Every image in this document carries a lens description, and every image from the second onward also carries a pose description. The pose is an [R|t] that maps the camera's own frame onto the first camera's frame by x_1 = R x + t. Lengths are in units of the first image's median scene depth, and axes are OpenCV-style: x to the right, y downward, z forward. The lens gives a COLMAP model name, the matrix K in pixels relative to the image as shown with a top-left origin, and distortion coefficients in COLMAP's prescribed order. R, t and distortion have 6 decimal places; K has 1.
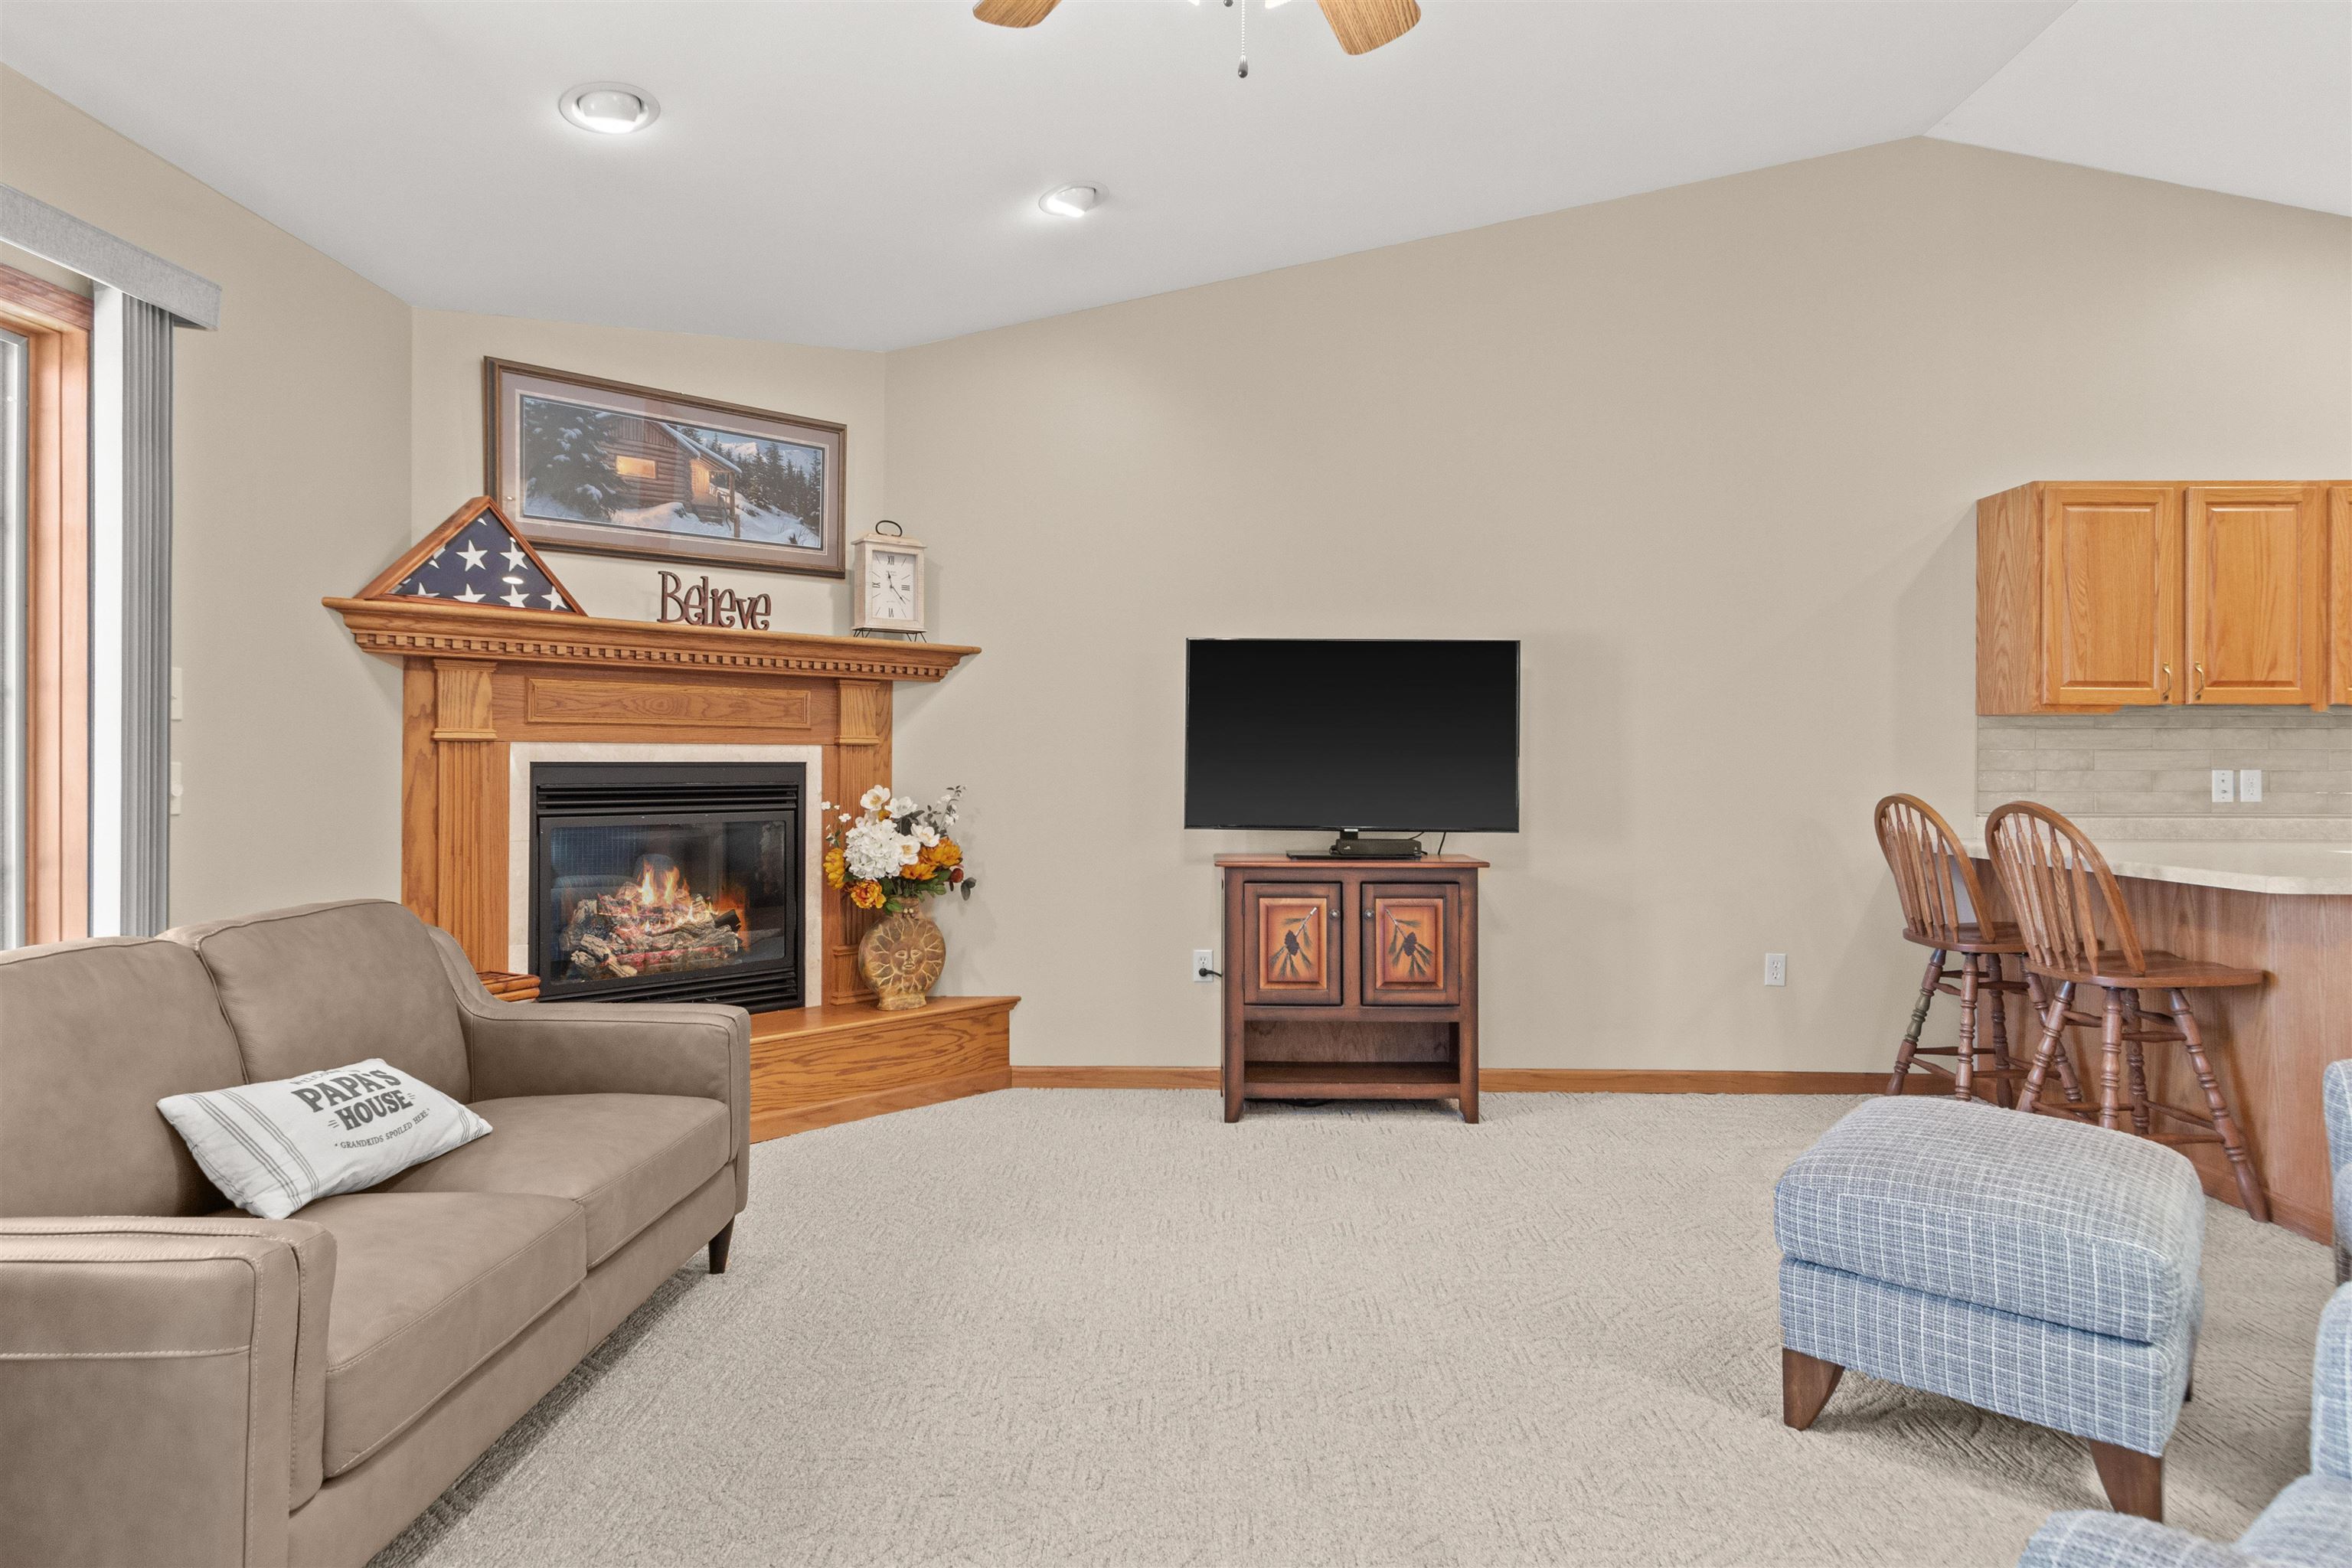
lens RADIAL K [[1282.6, 0, 1169.0], [0, 1282.6, 761.7], [0, 0, 1]] dist [0.012123, -0.001113]
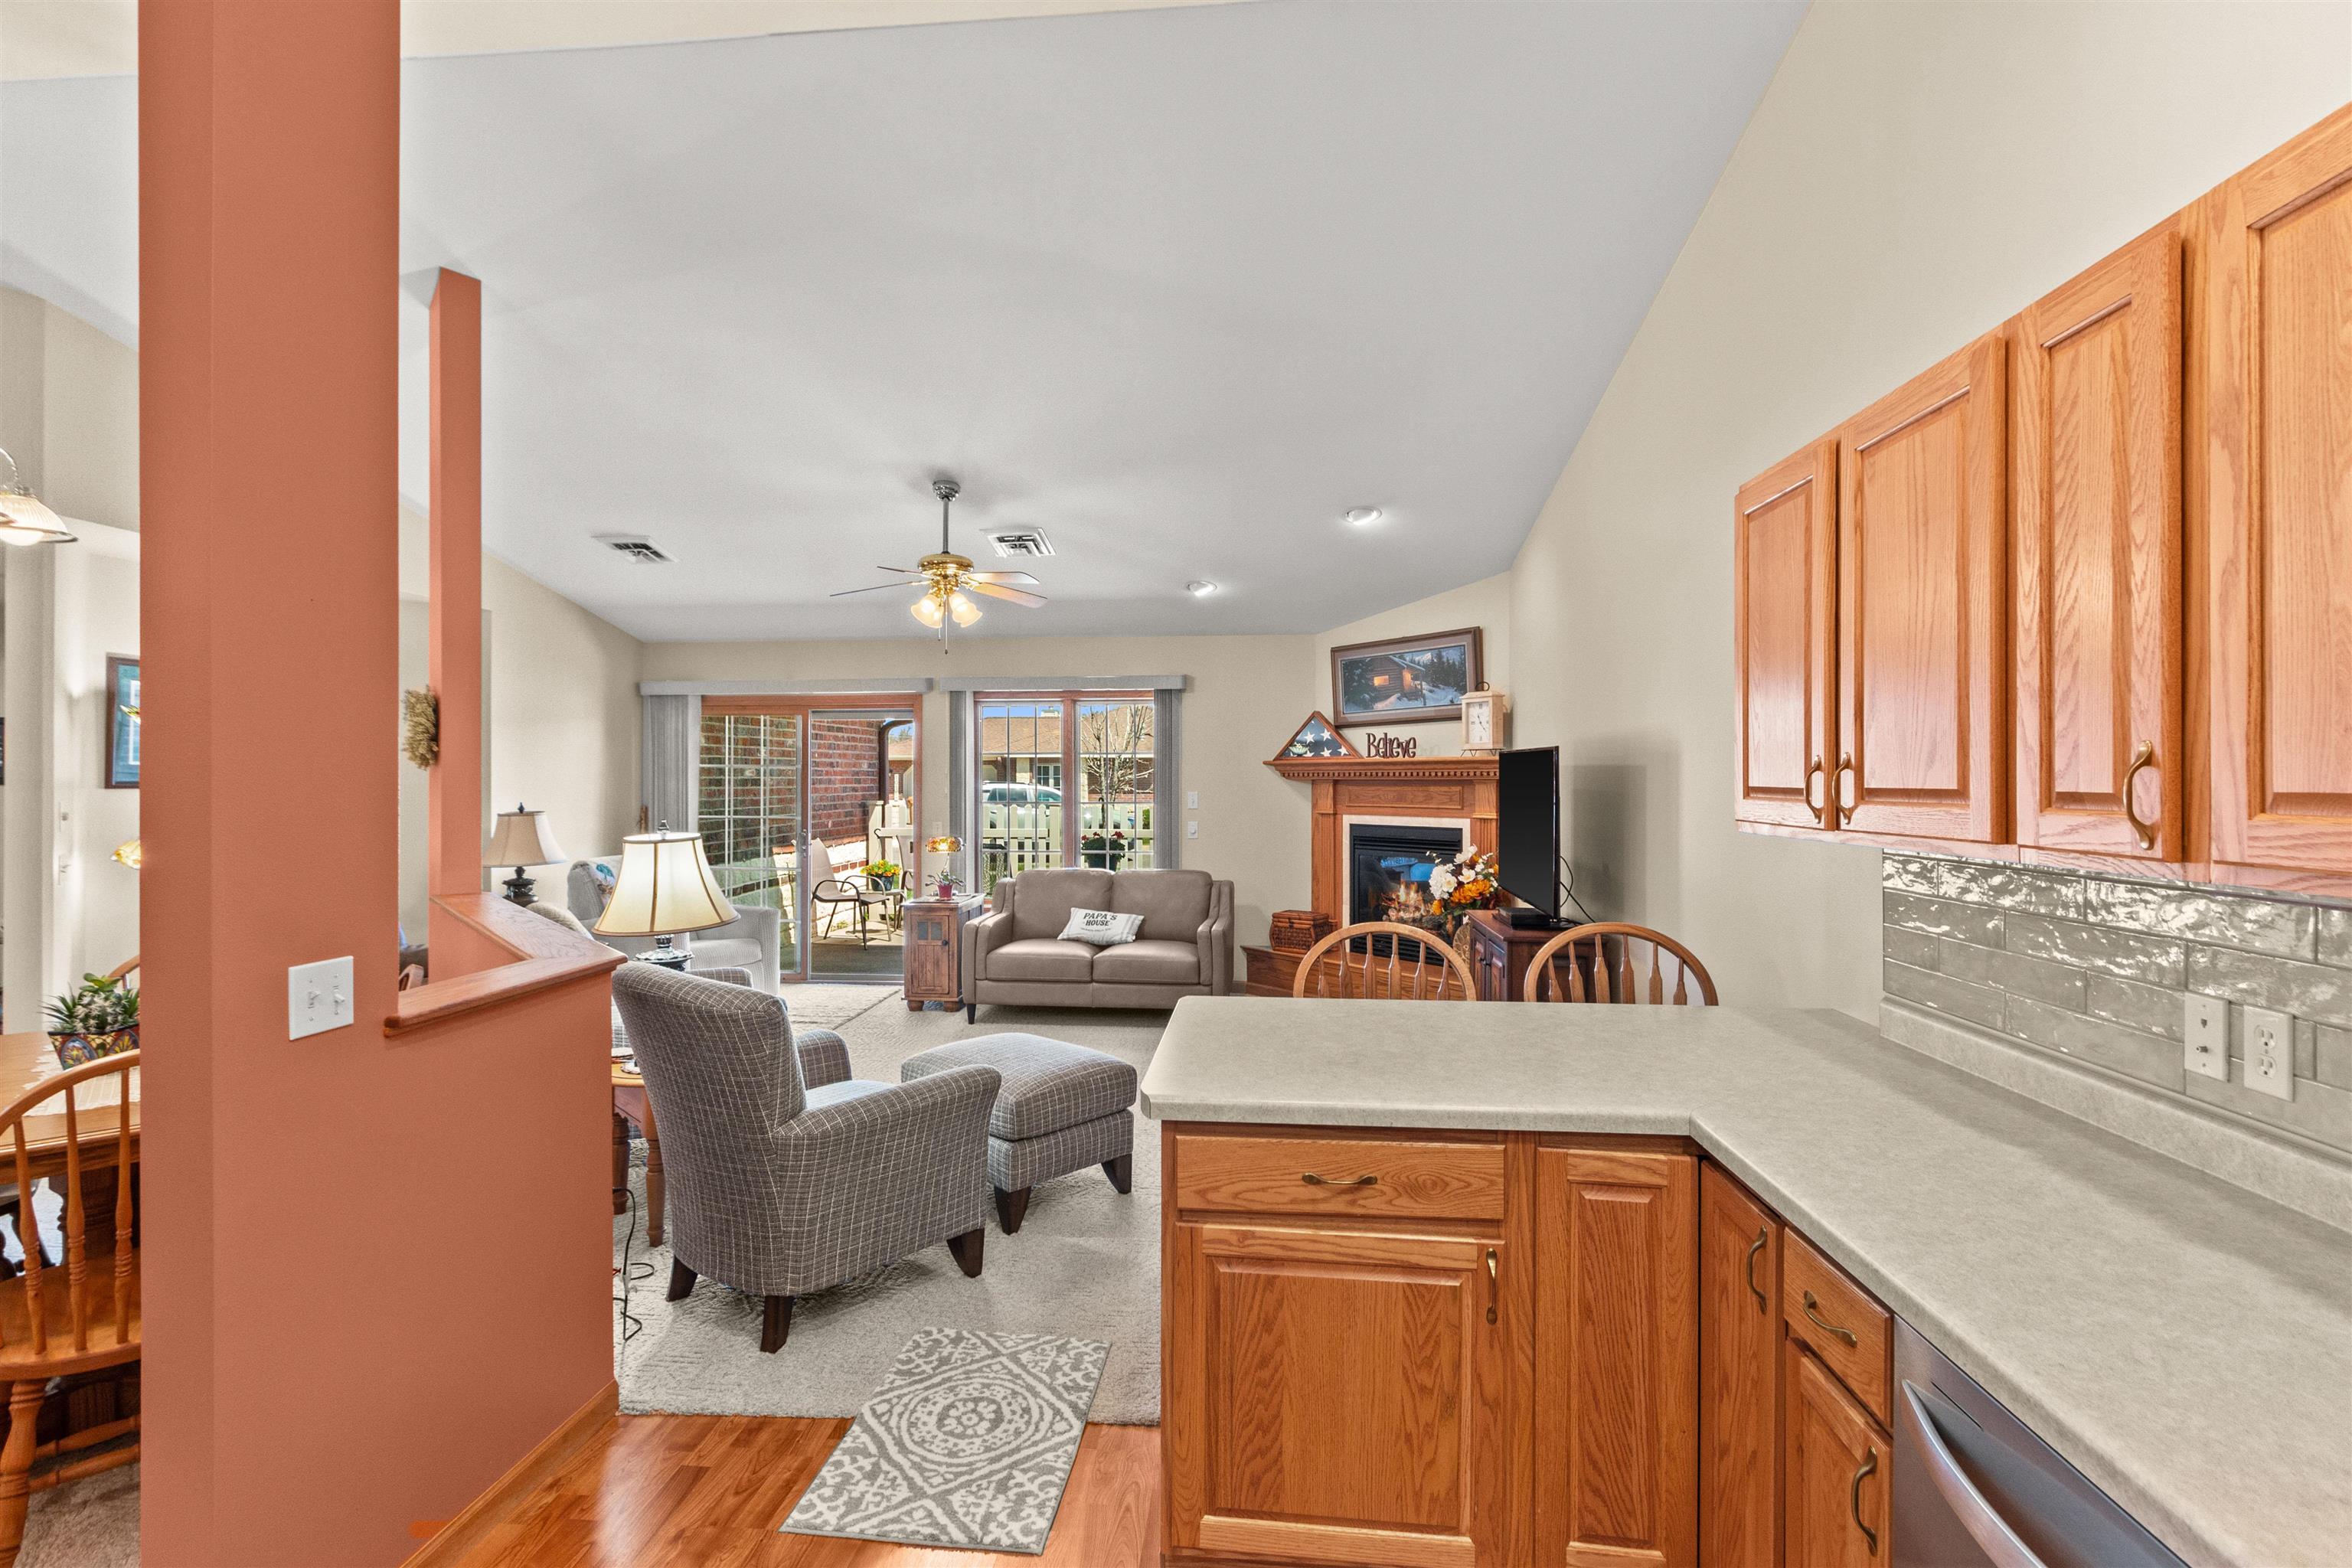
lens RADIAL K [[1109.0, 0, 1174.6], [0, 1109.0, 778.1], [0, 0, 1]] dist [0.010200, -0.000092]
pose [[-0.078688, -0.001598, -0.996898, 1.356244], [0.001951, 0.999997, -0.001757, -0.071623], [0.996897, -0.002083, -0.078684, 0.805391]]
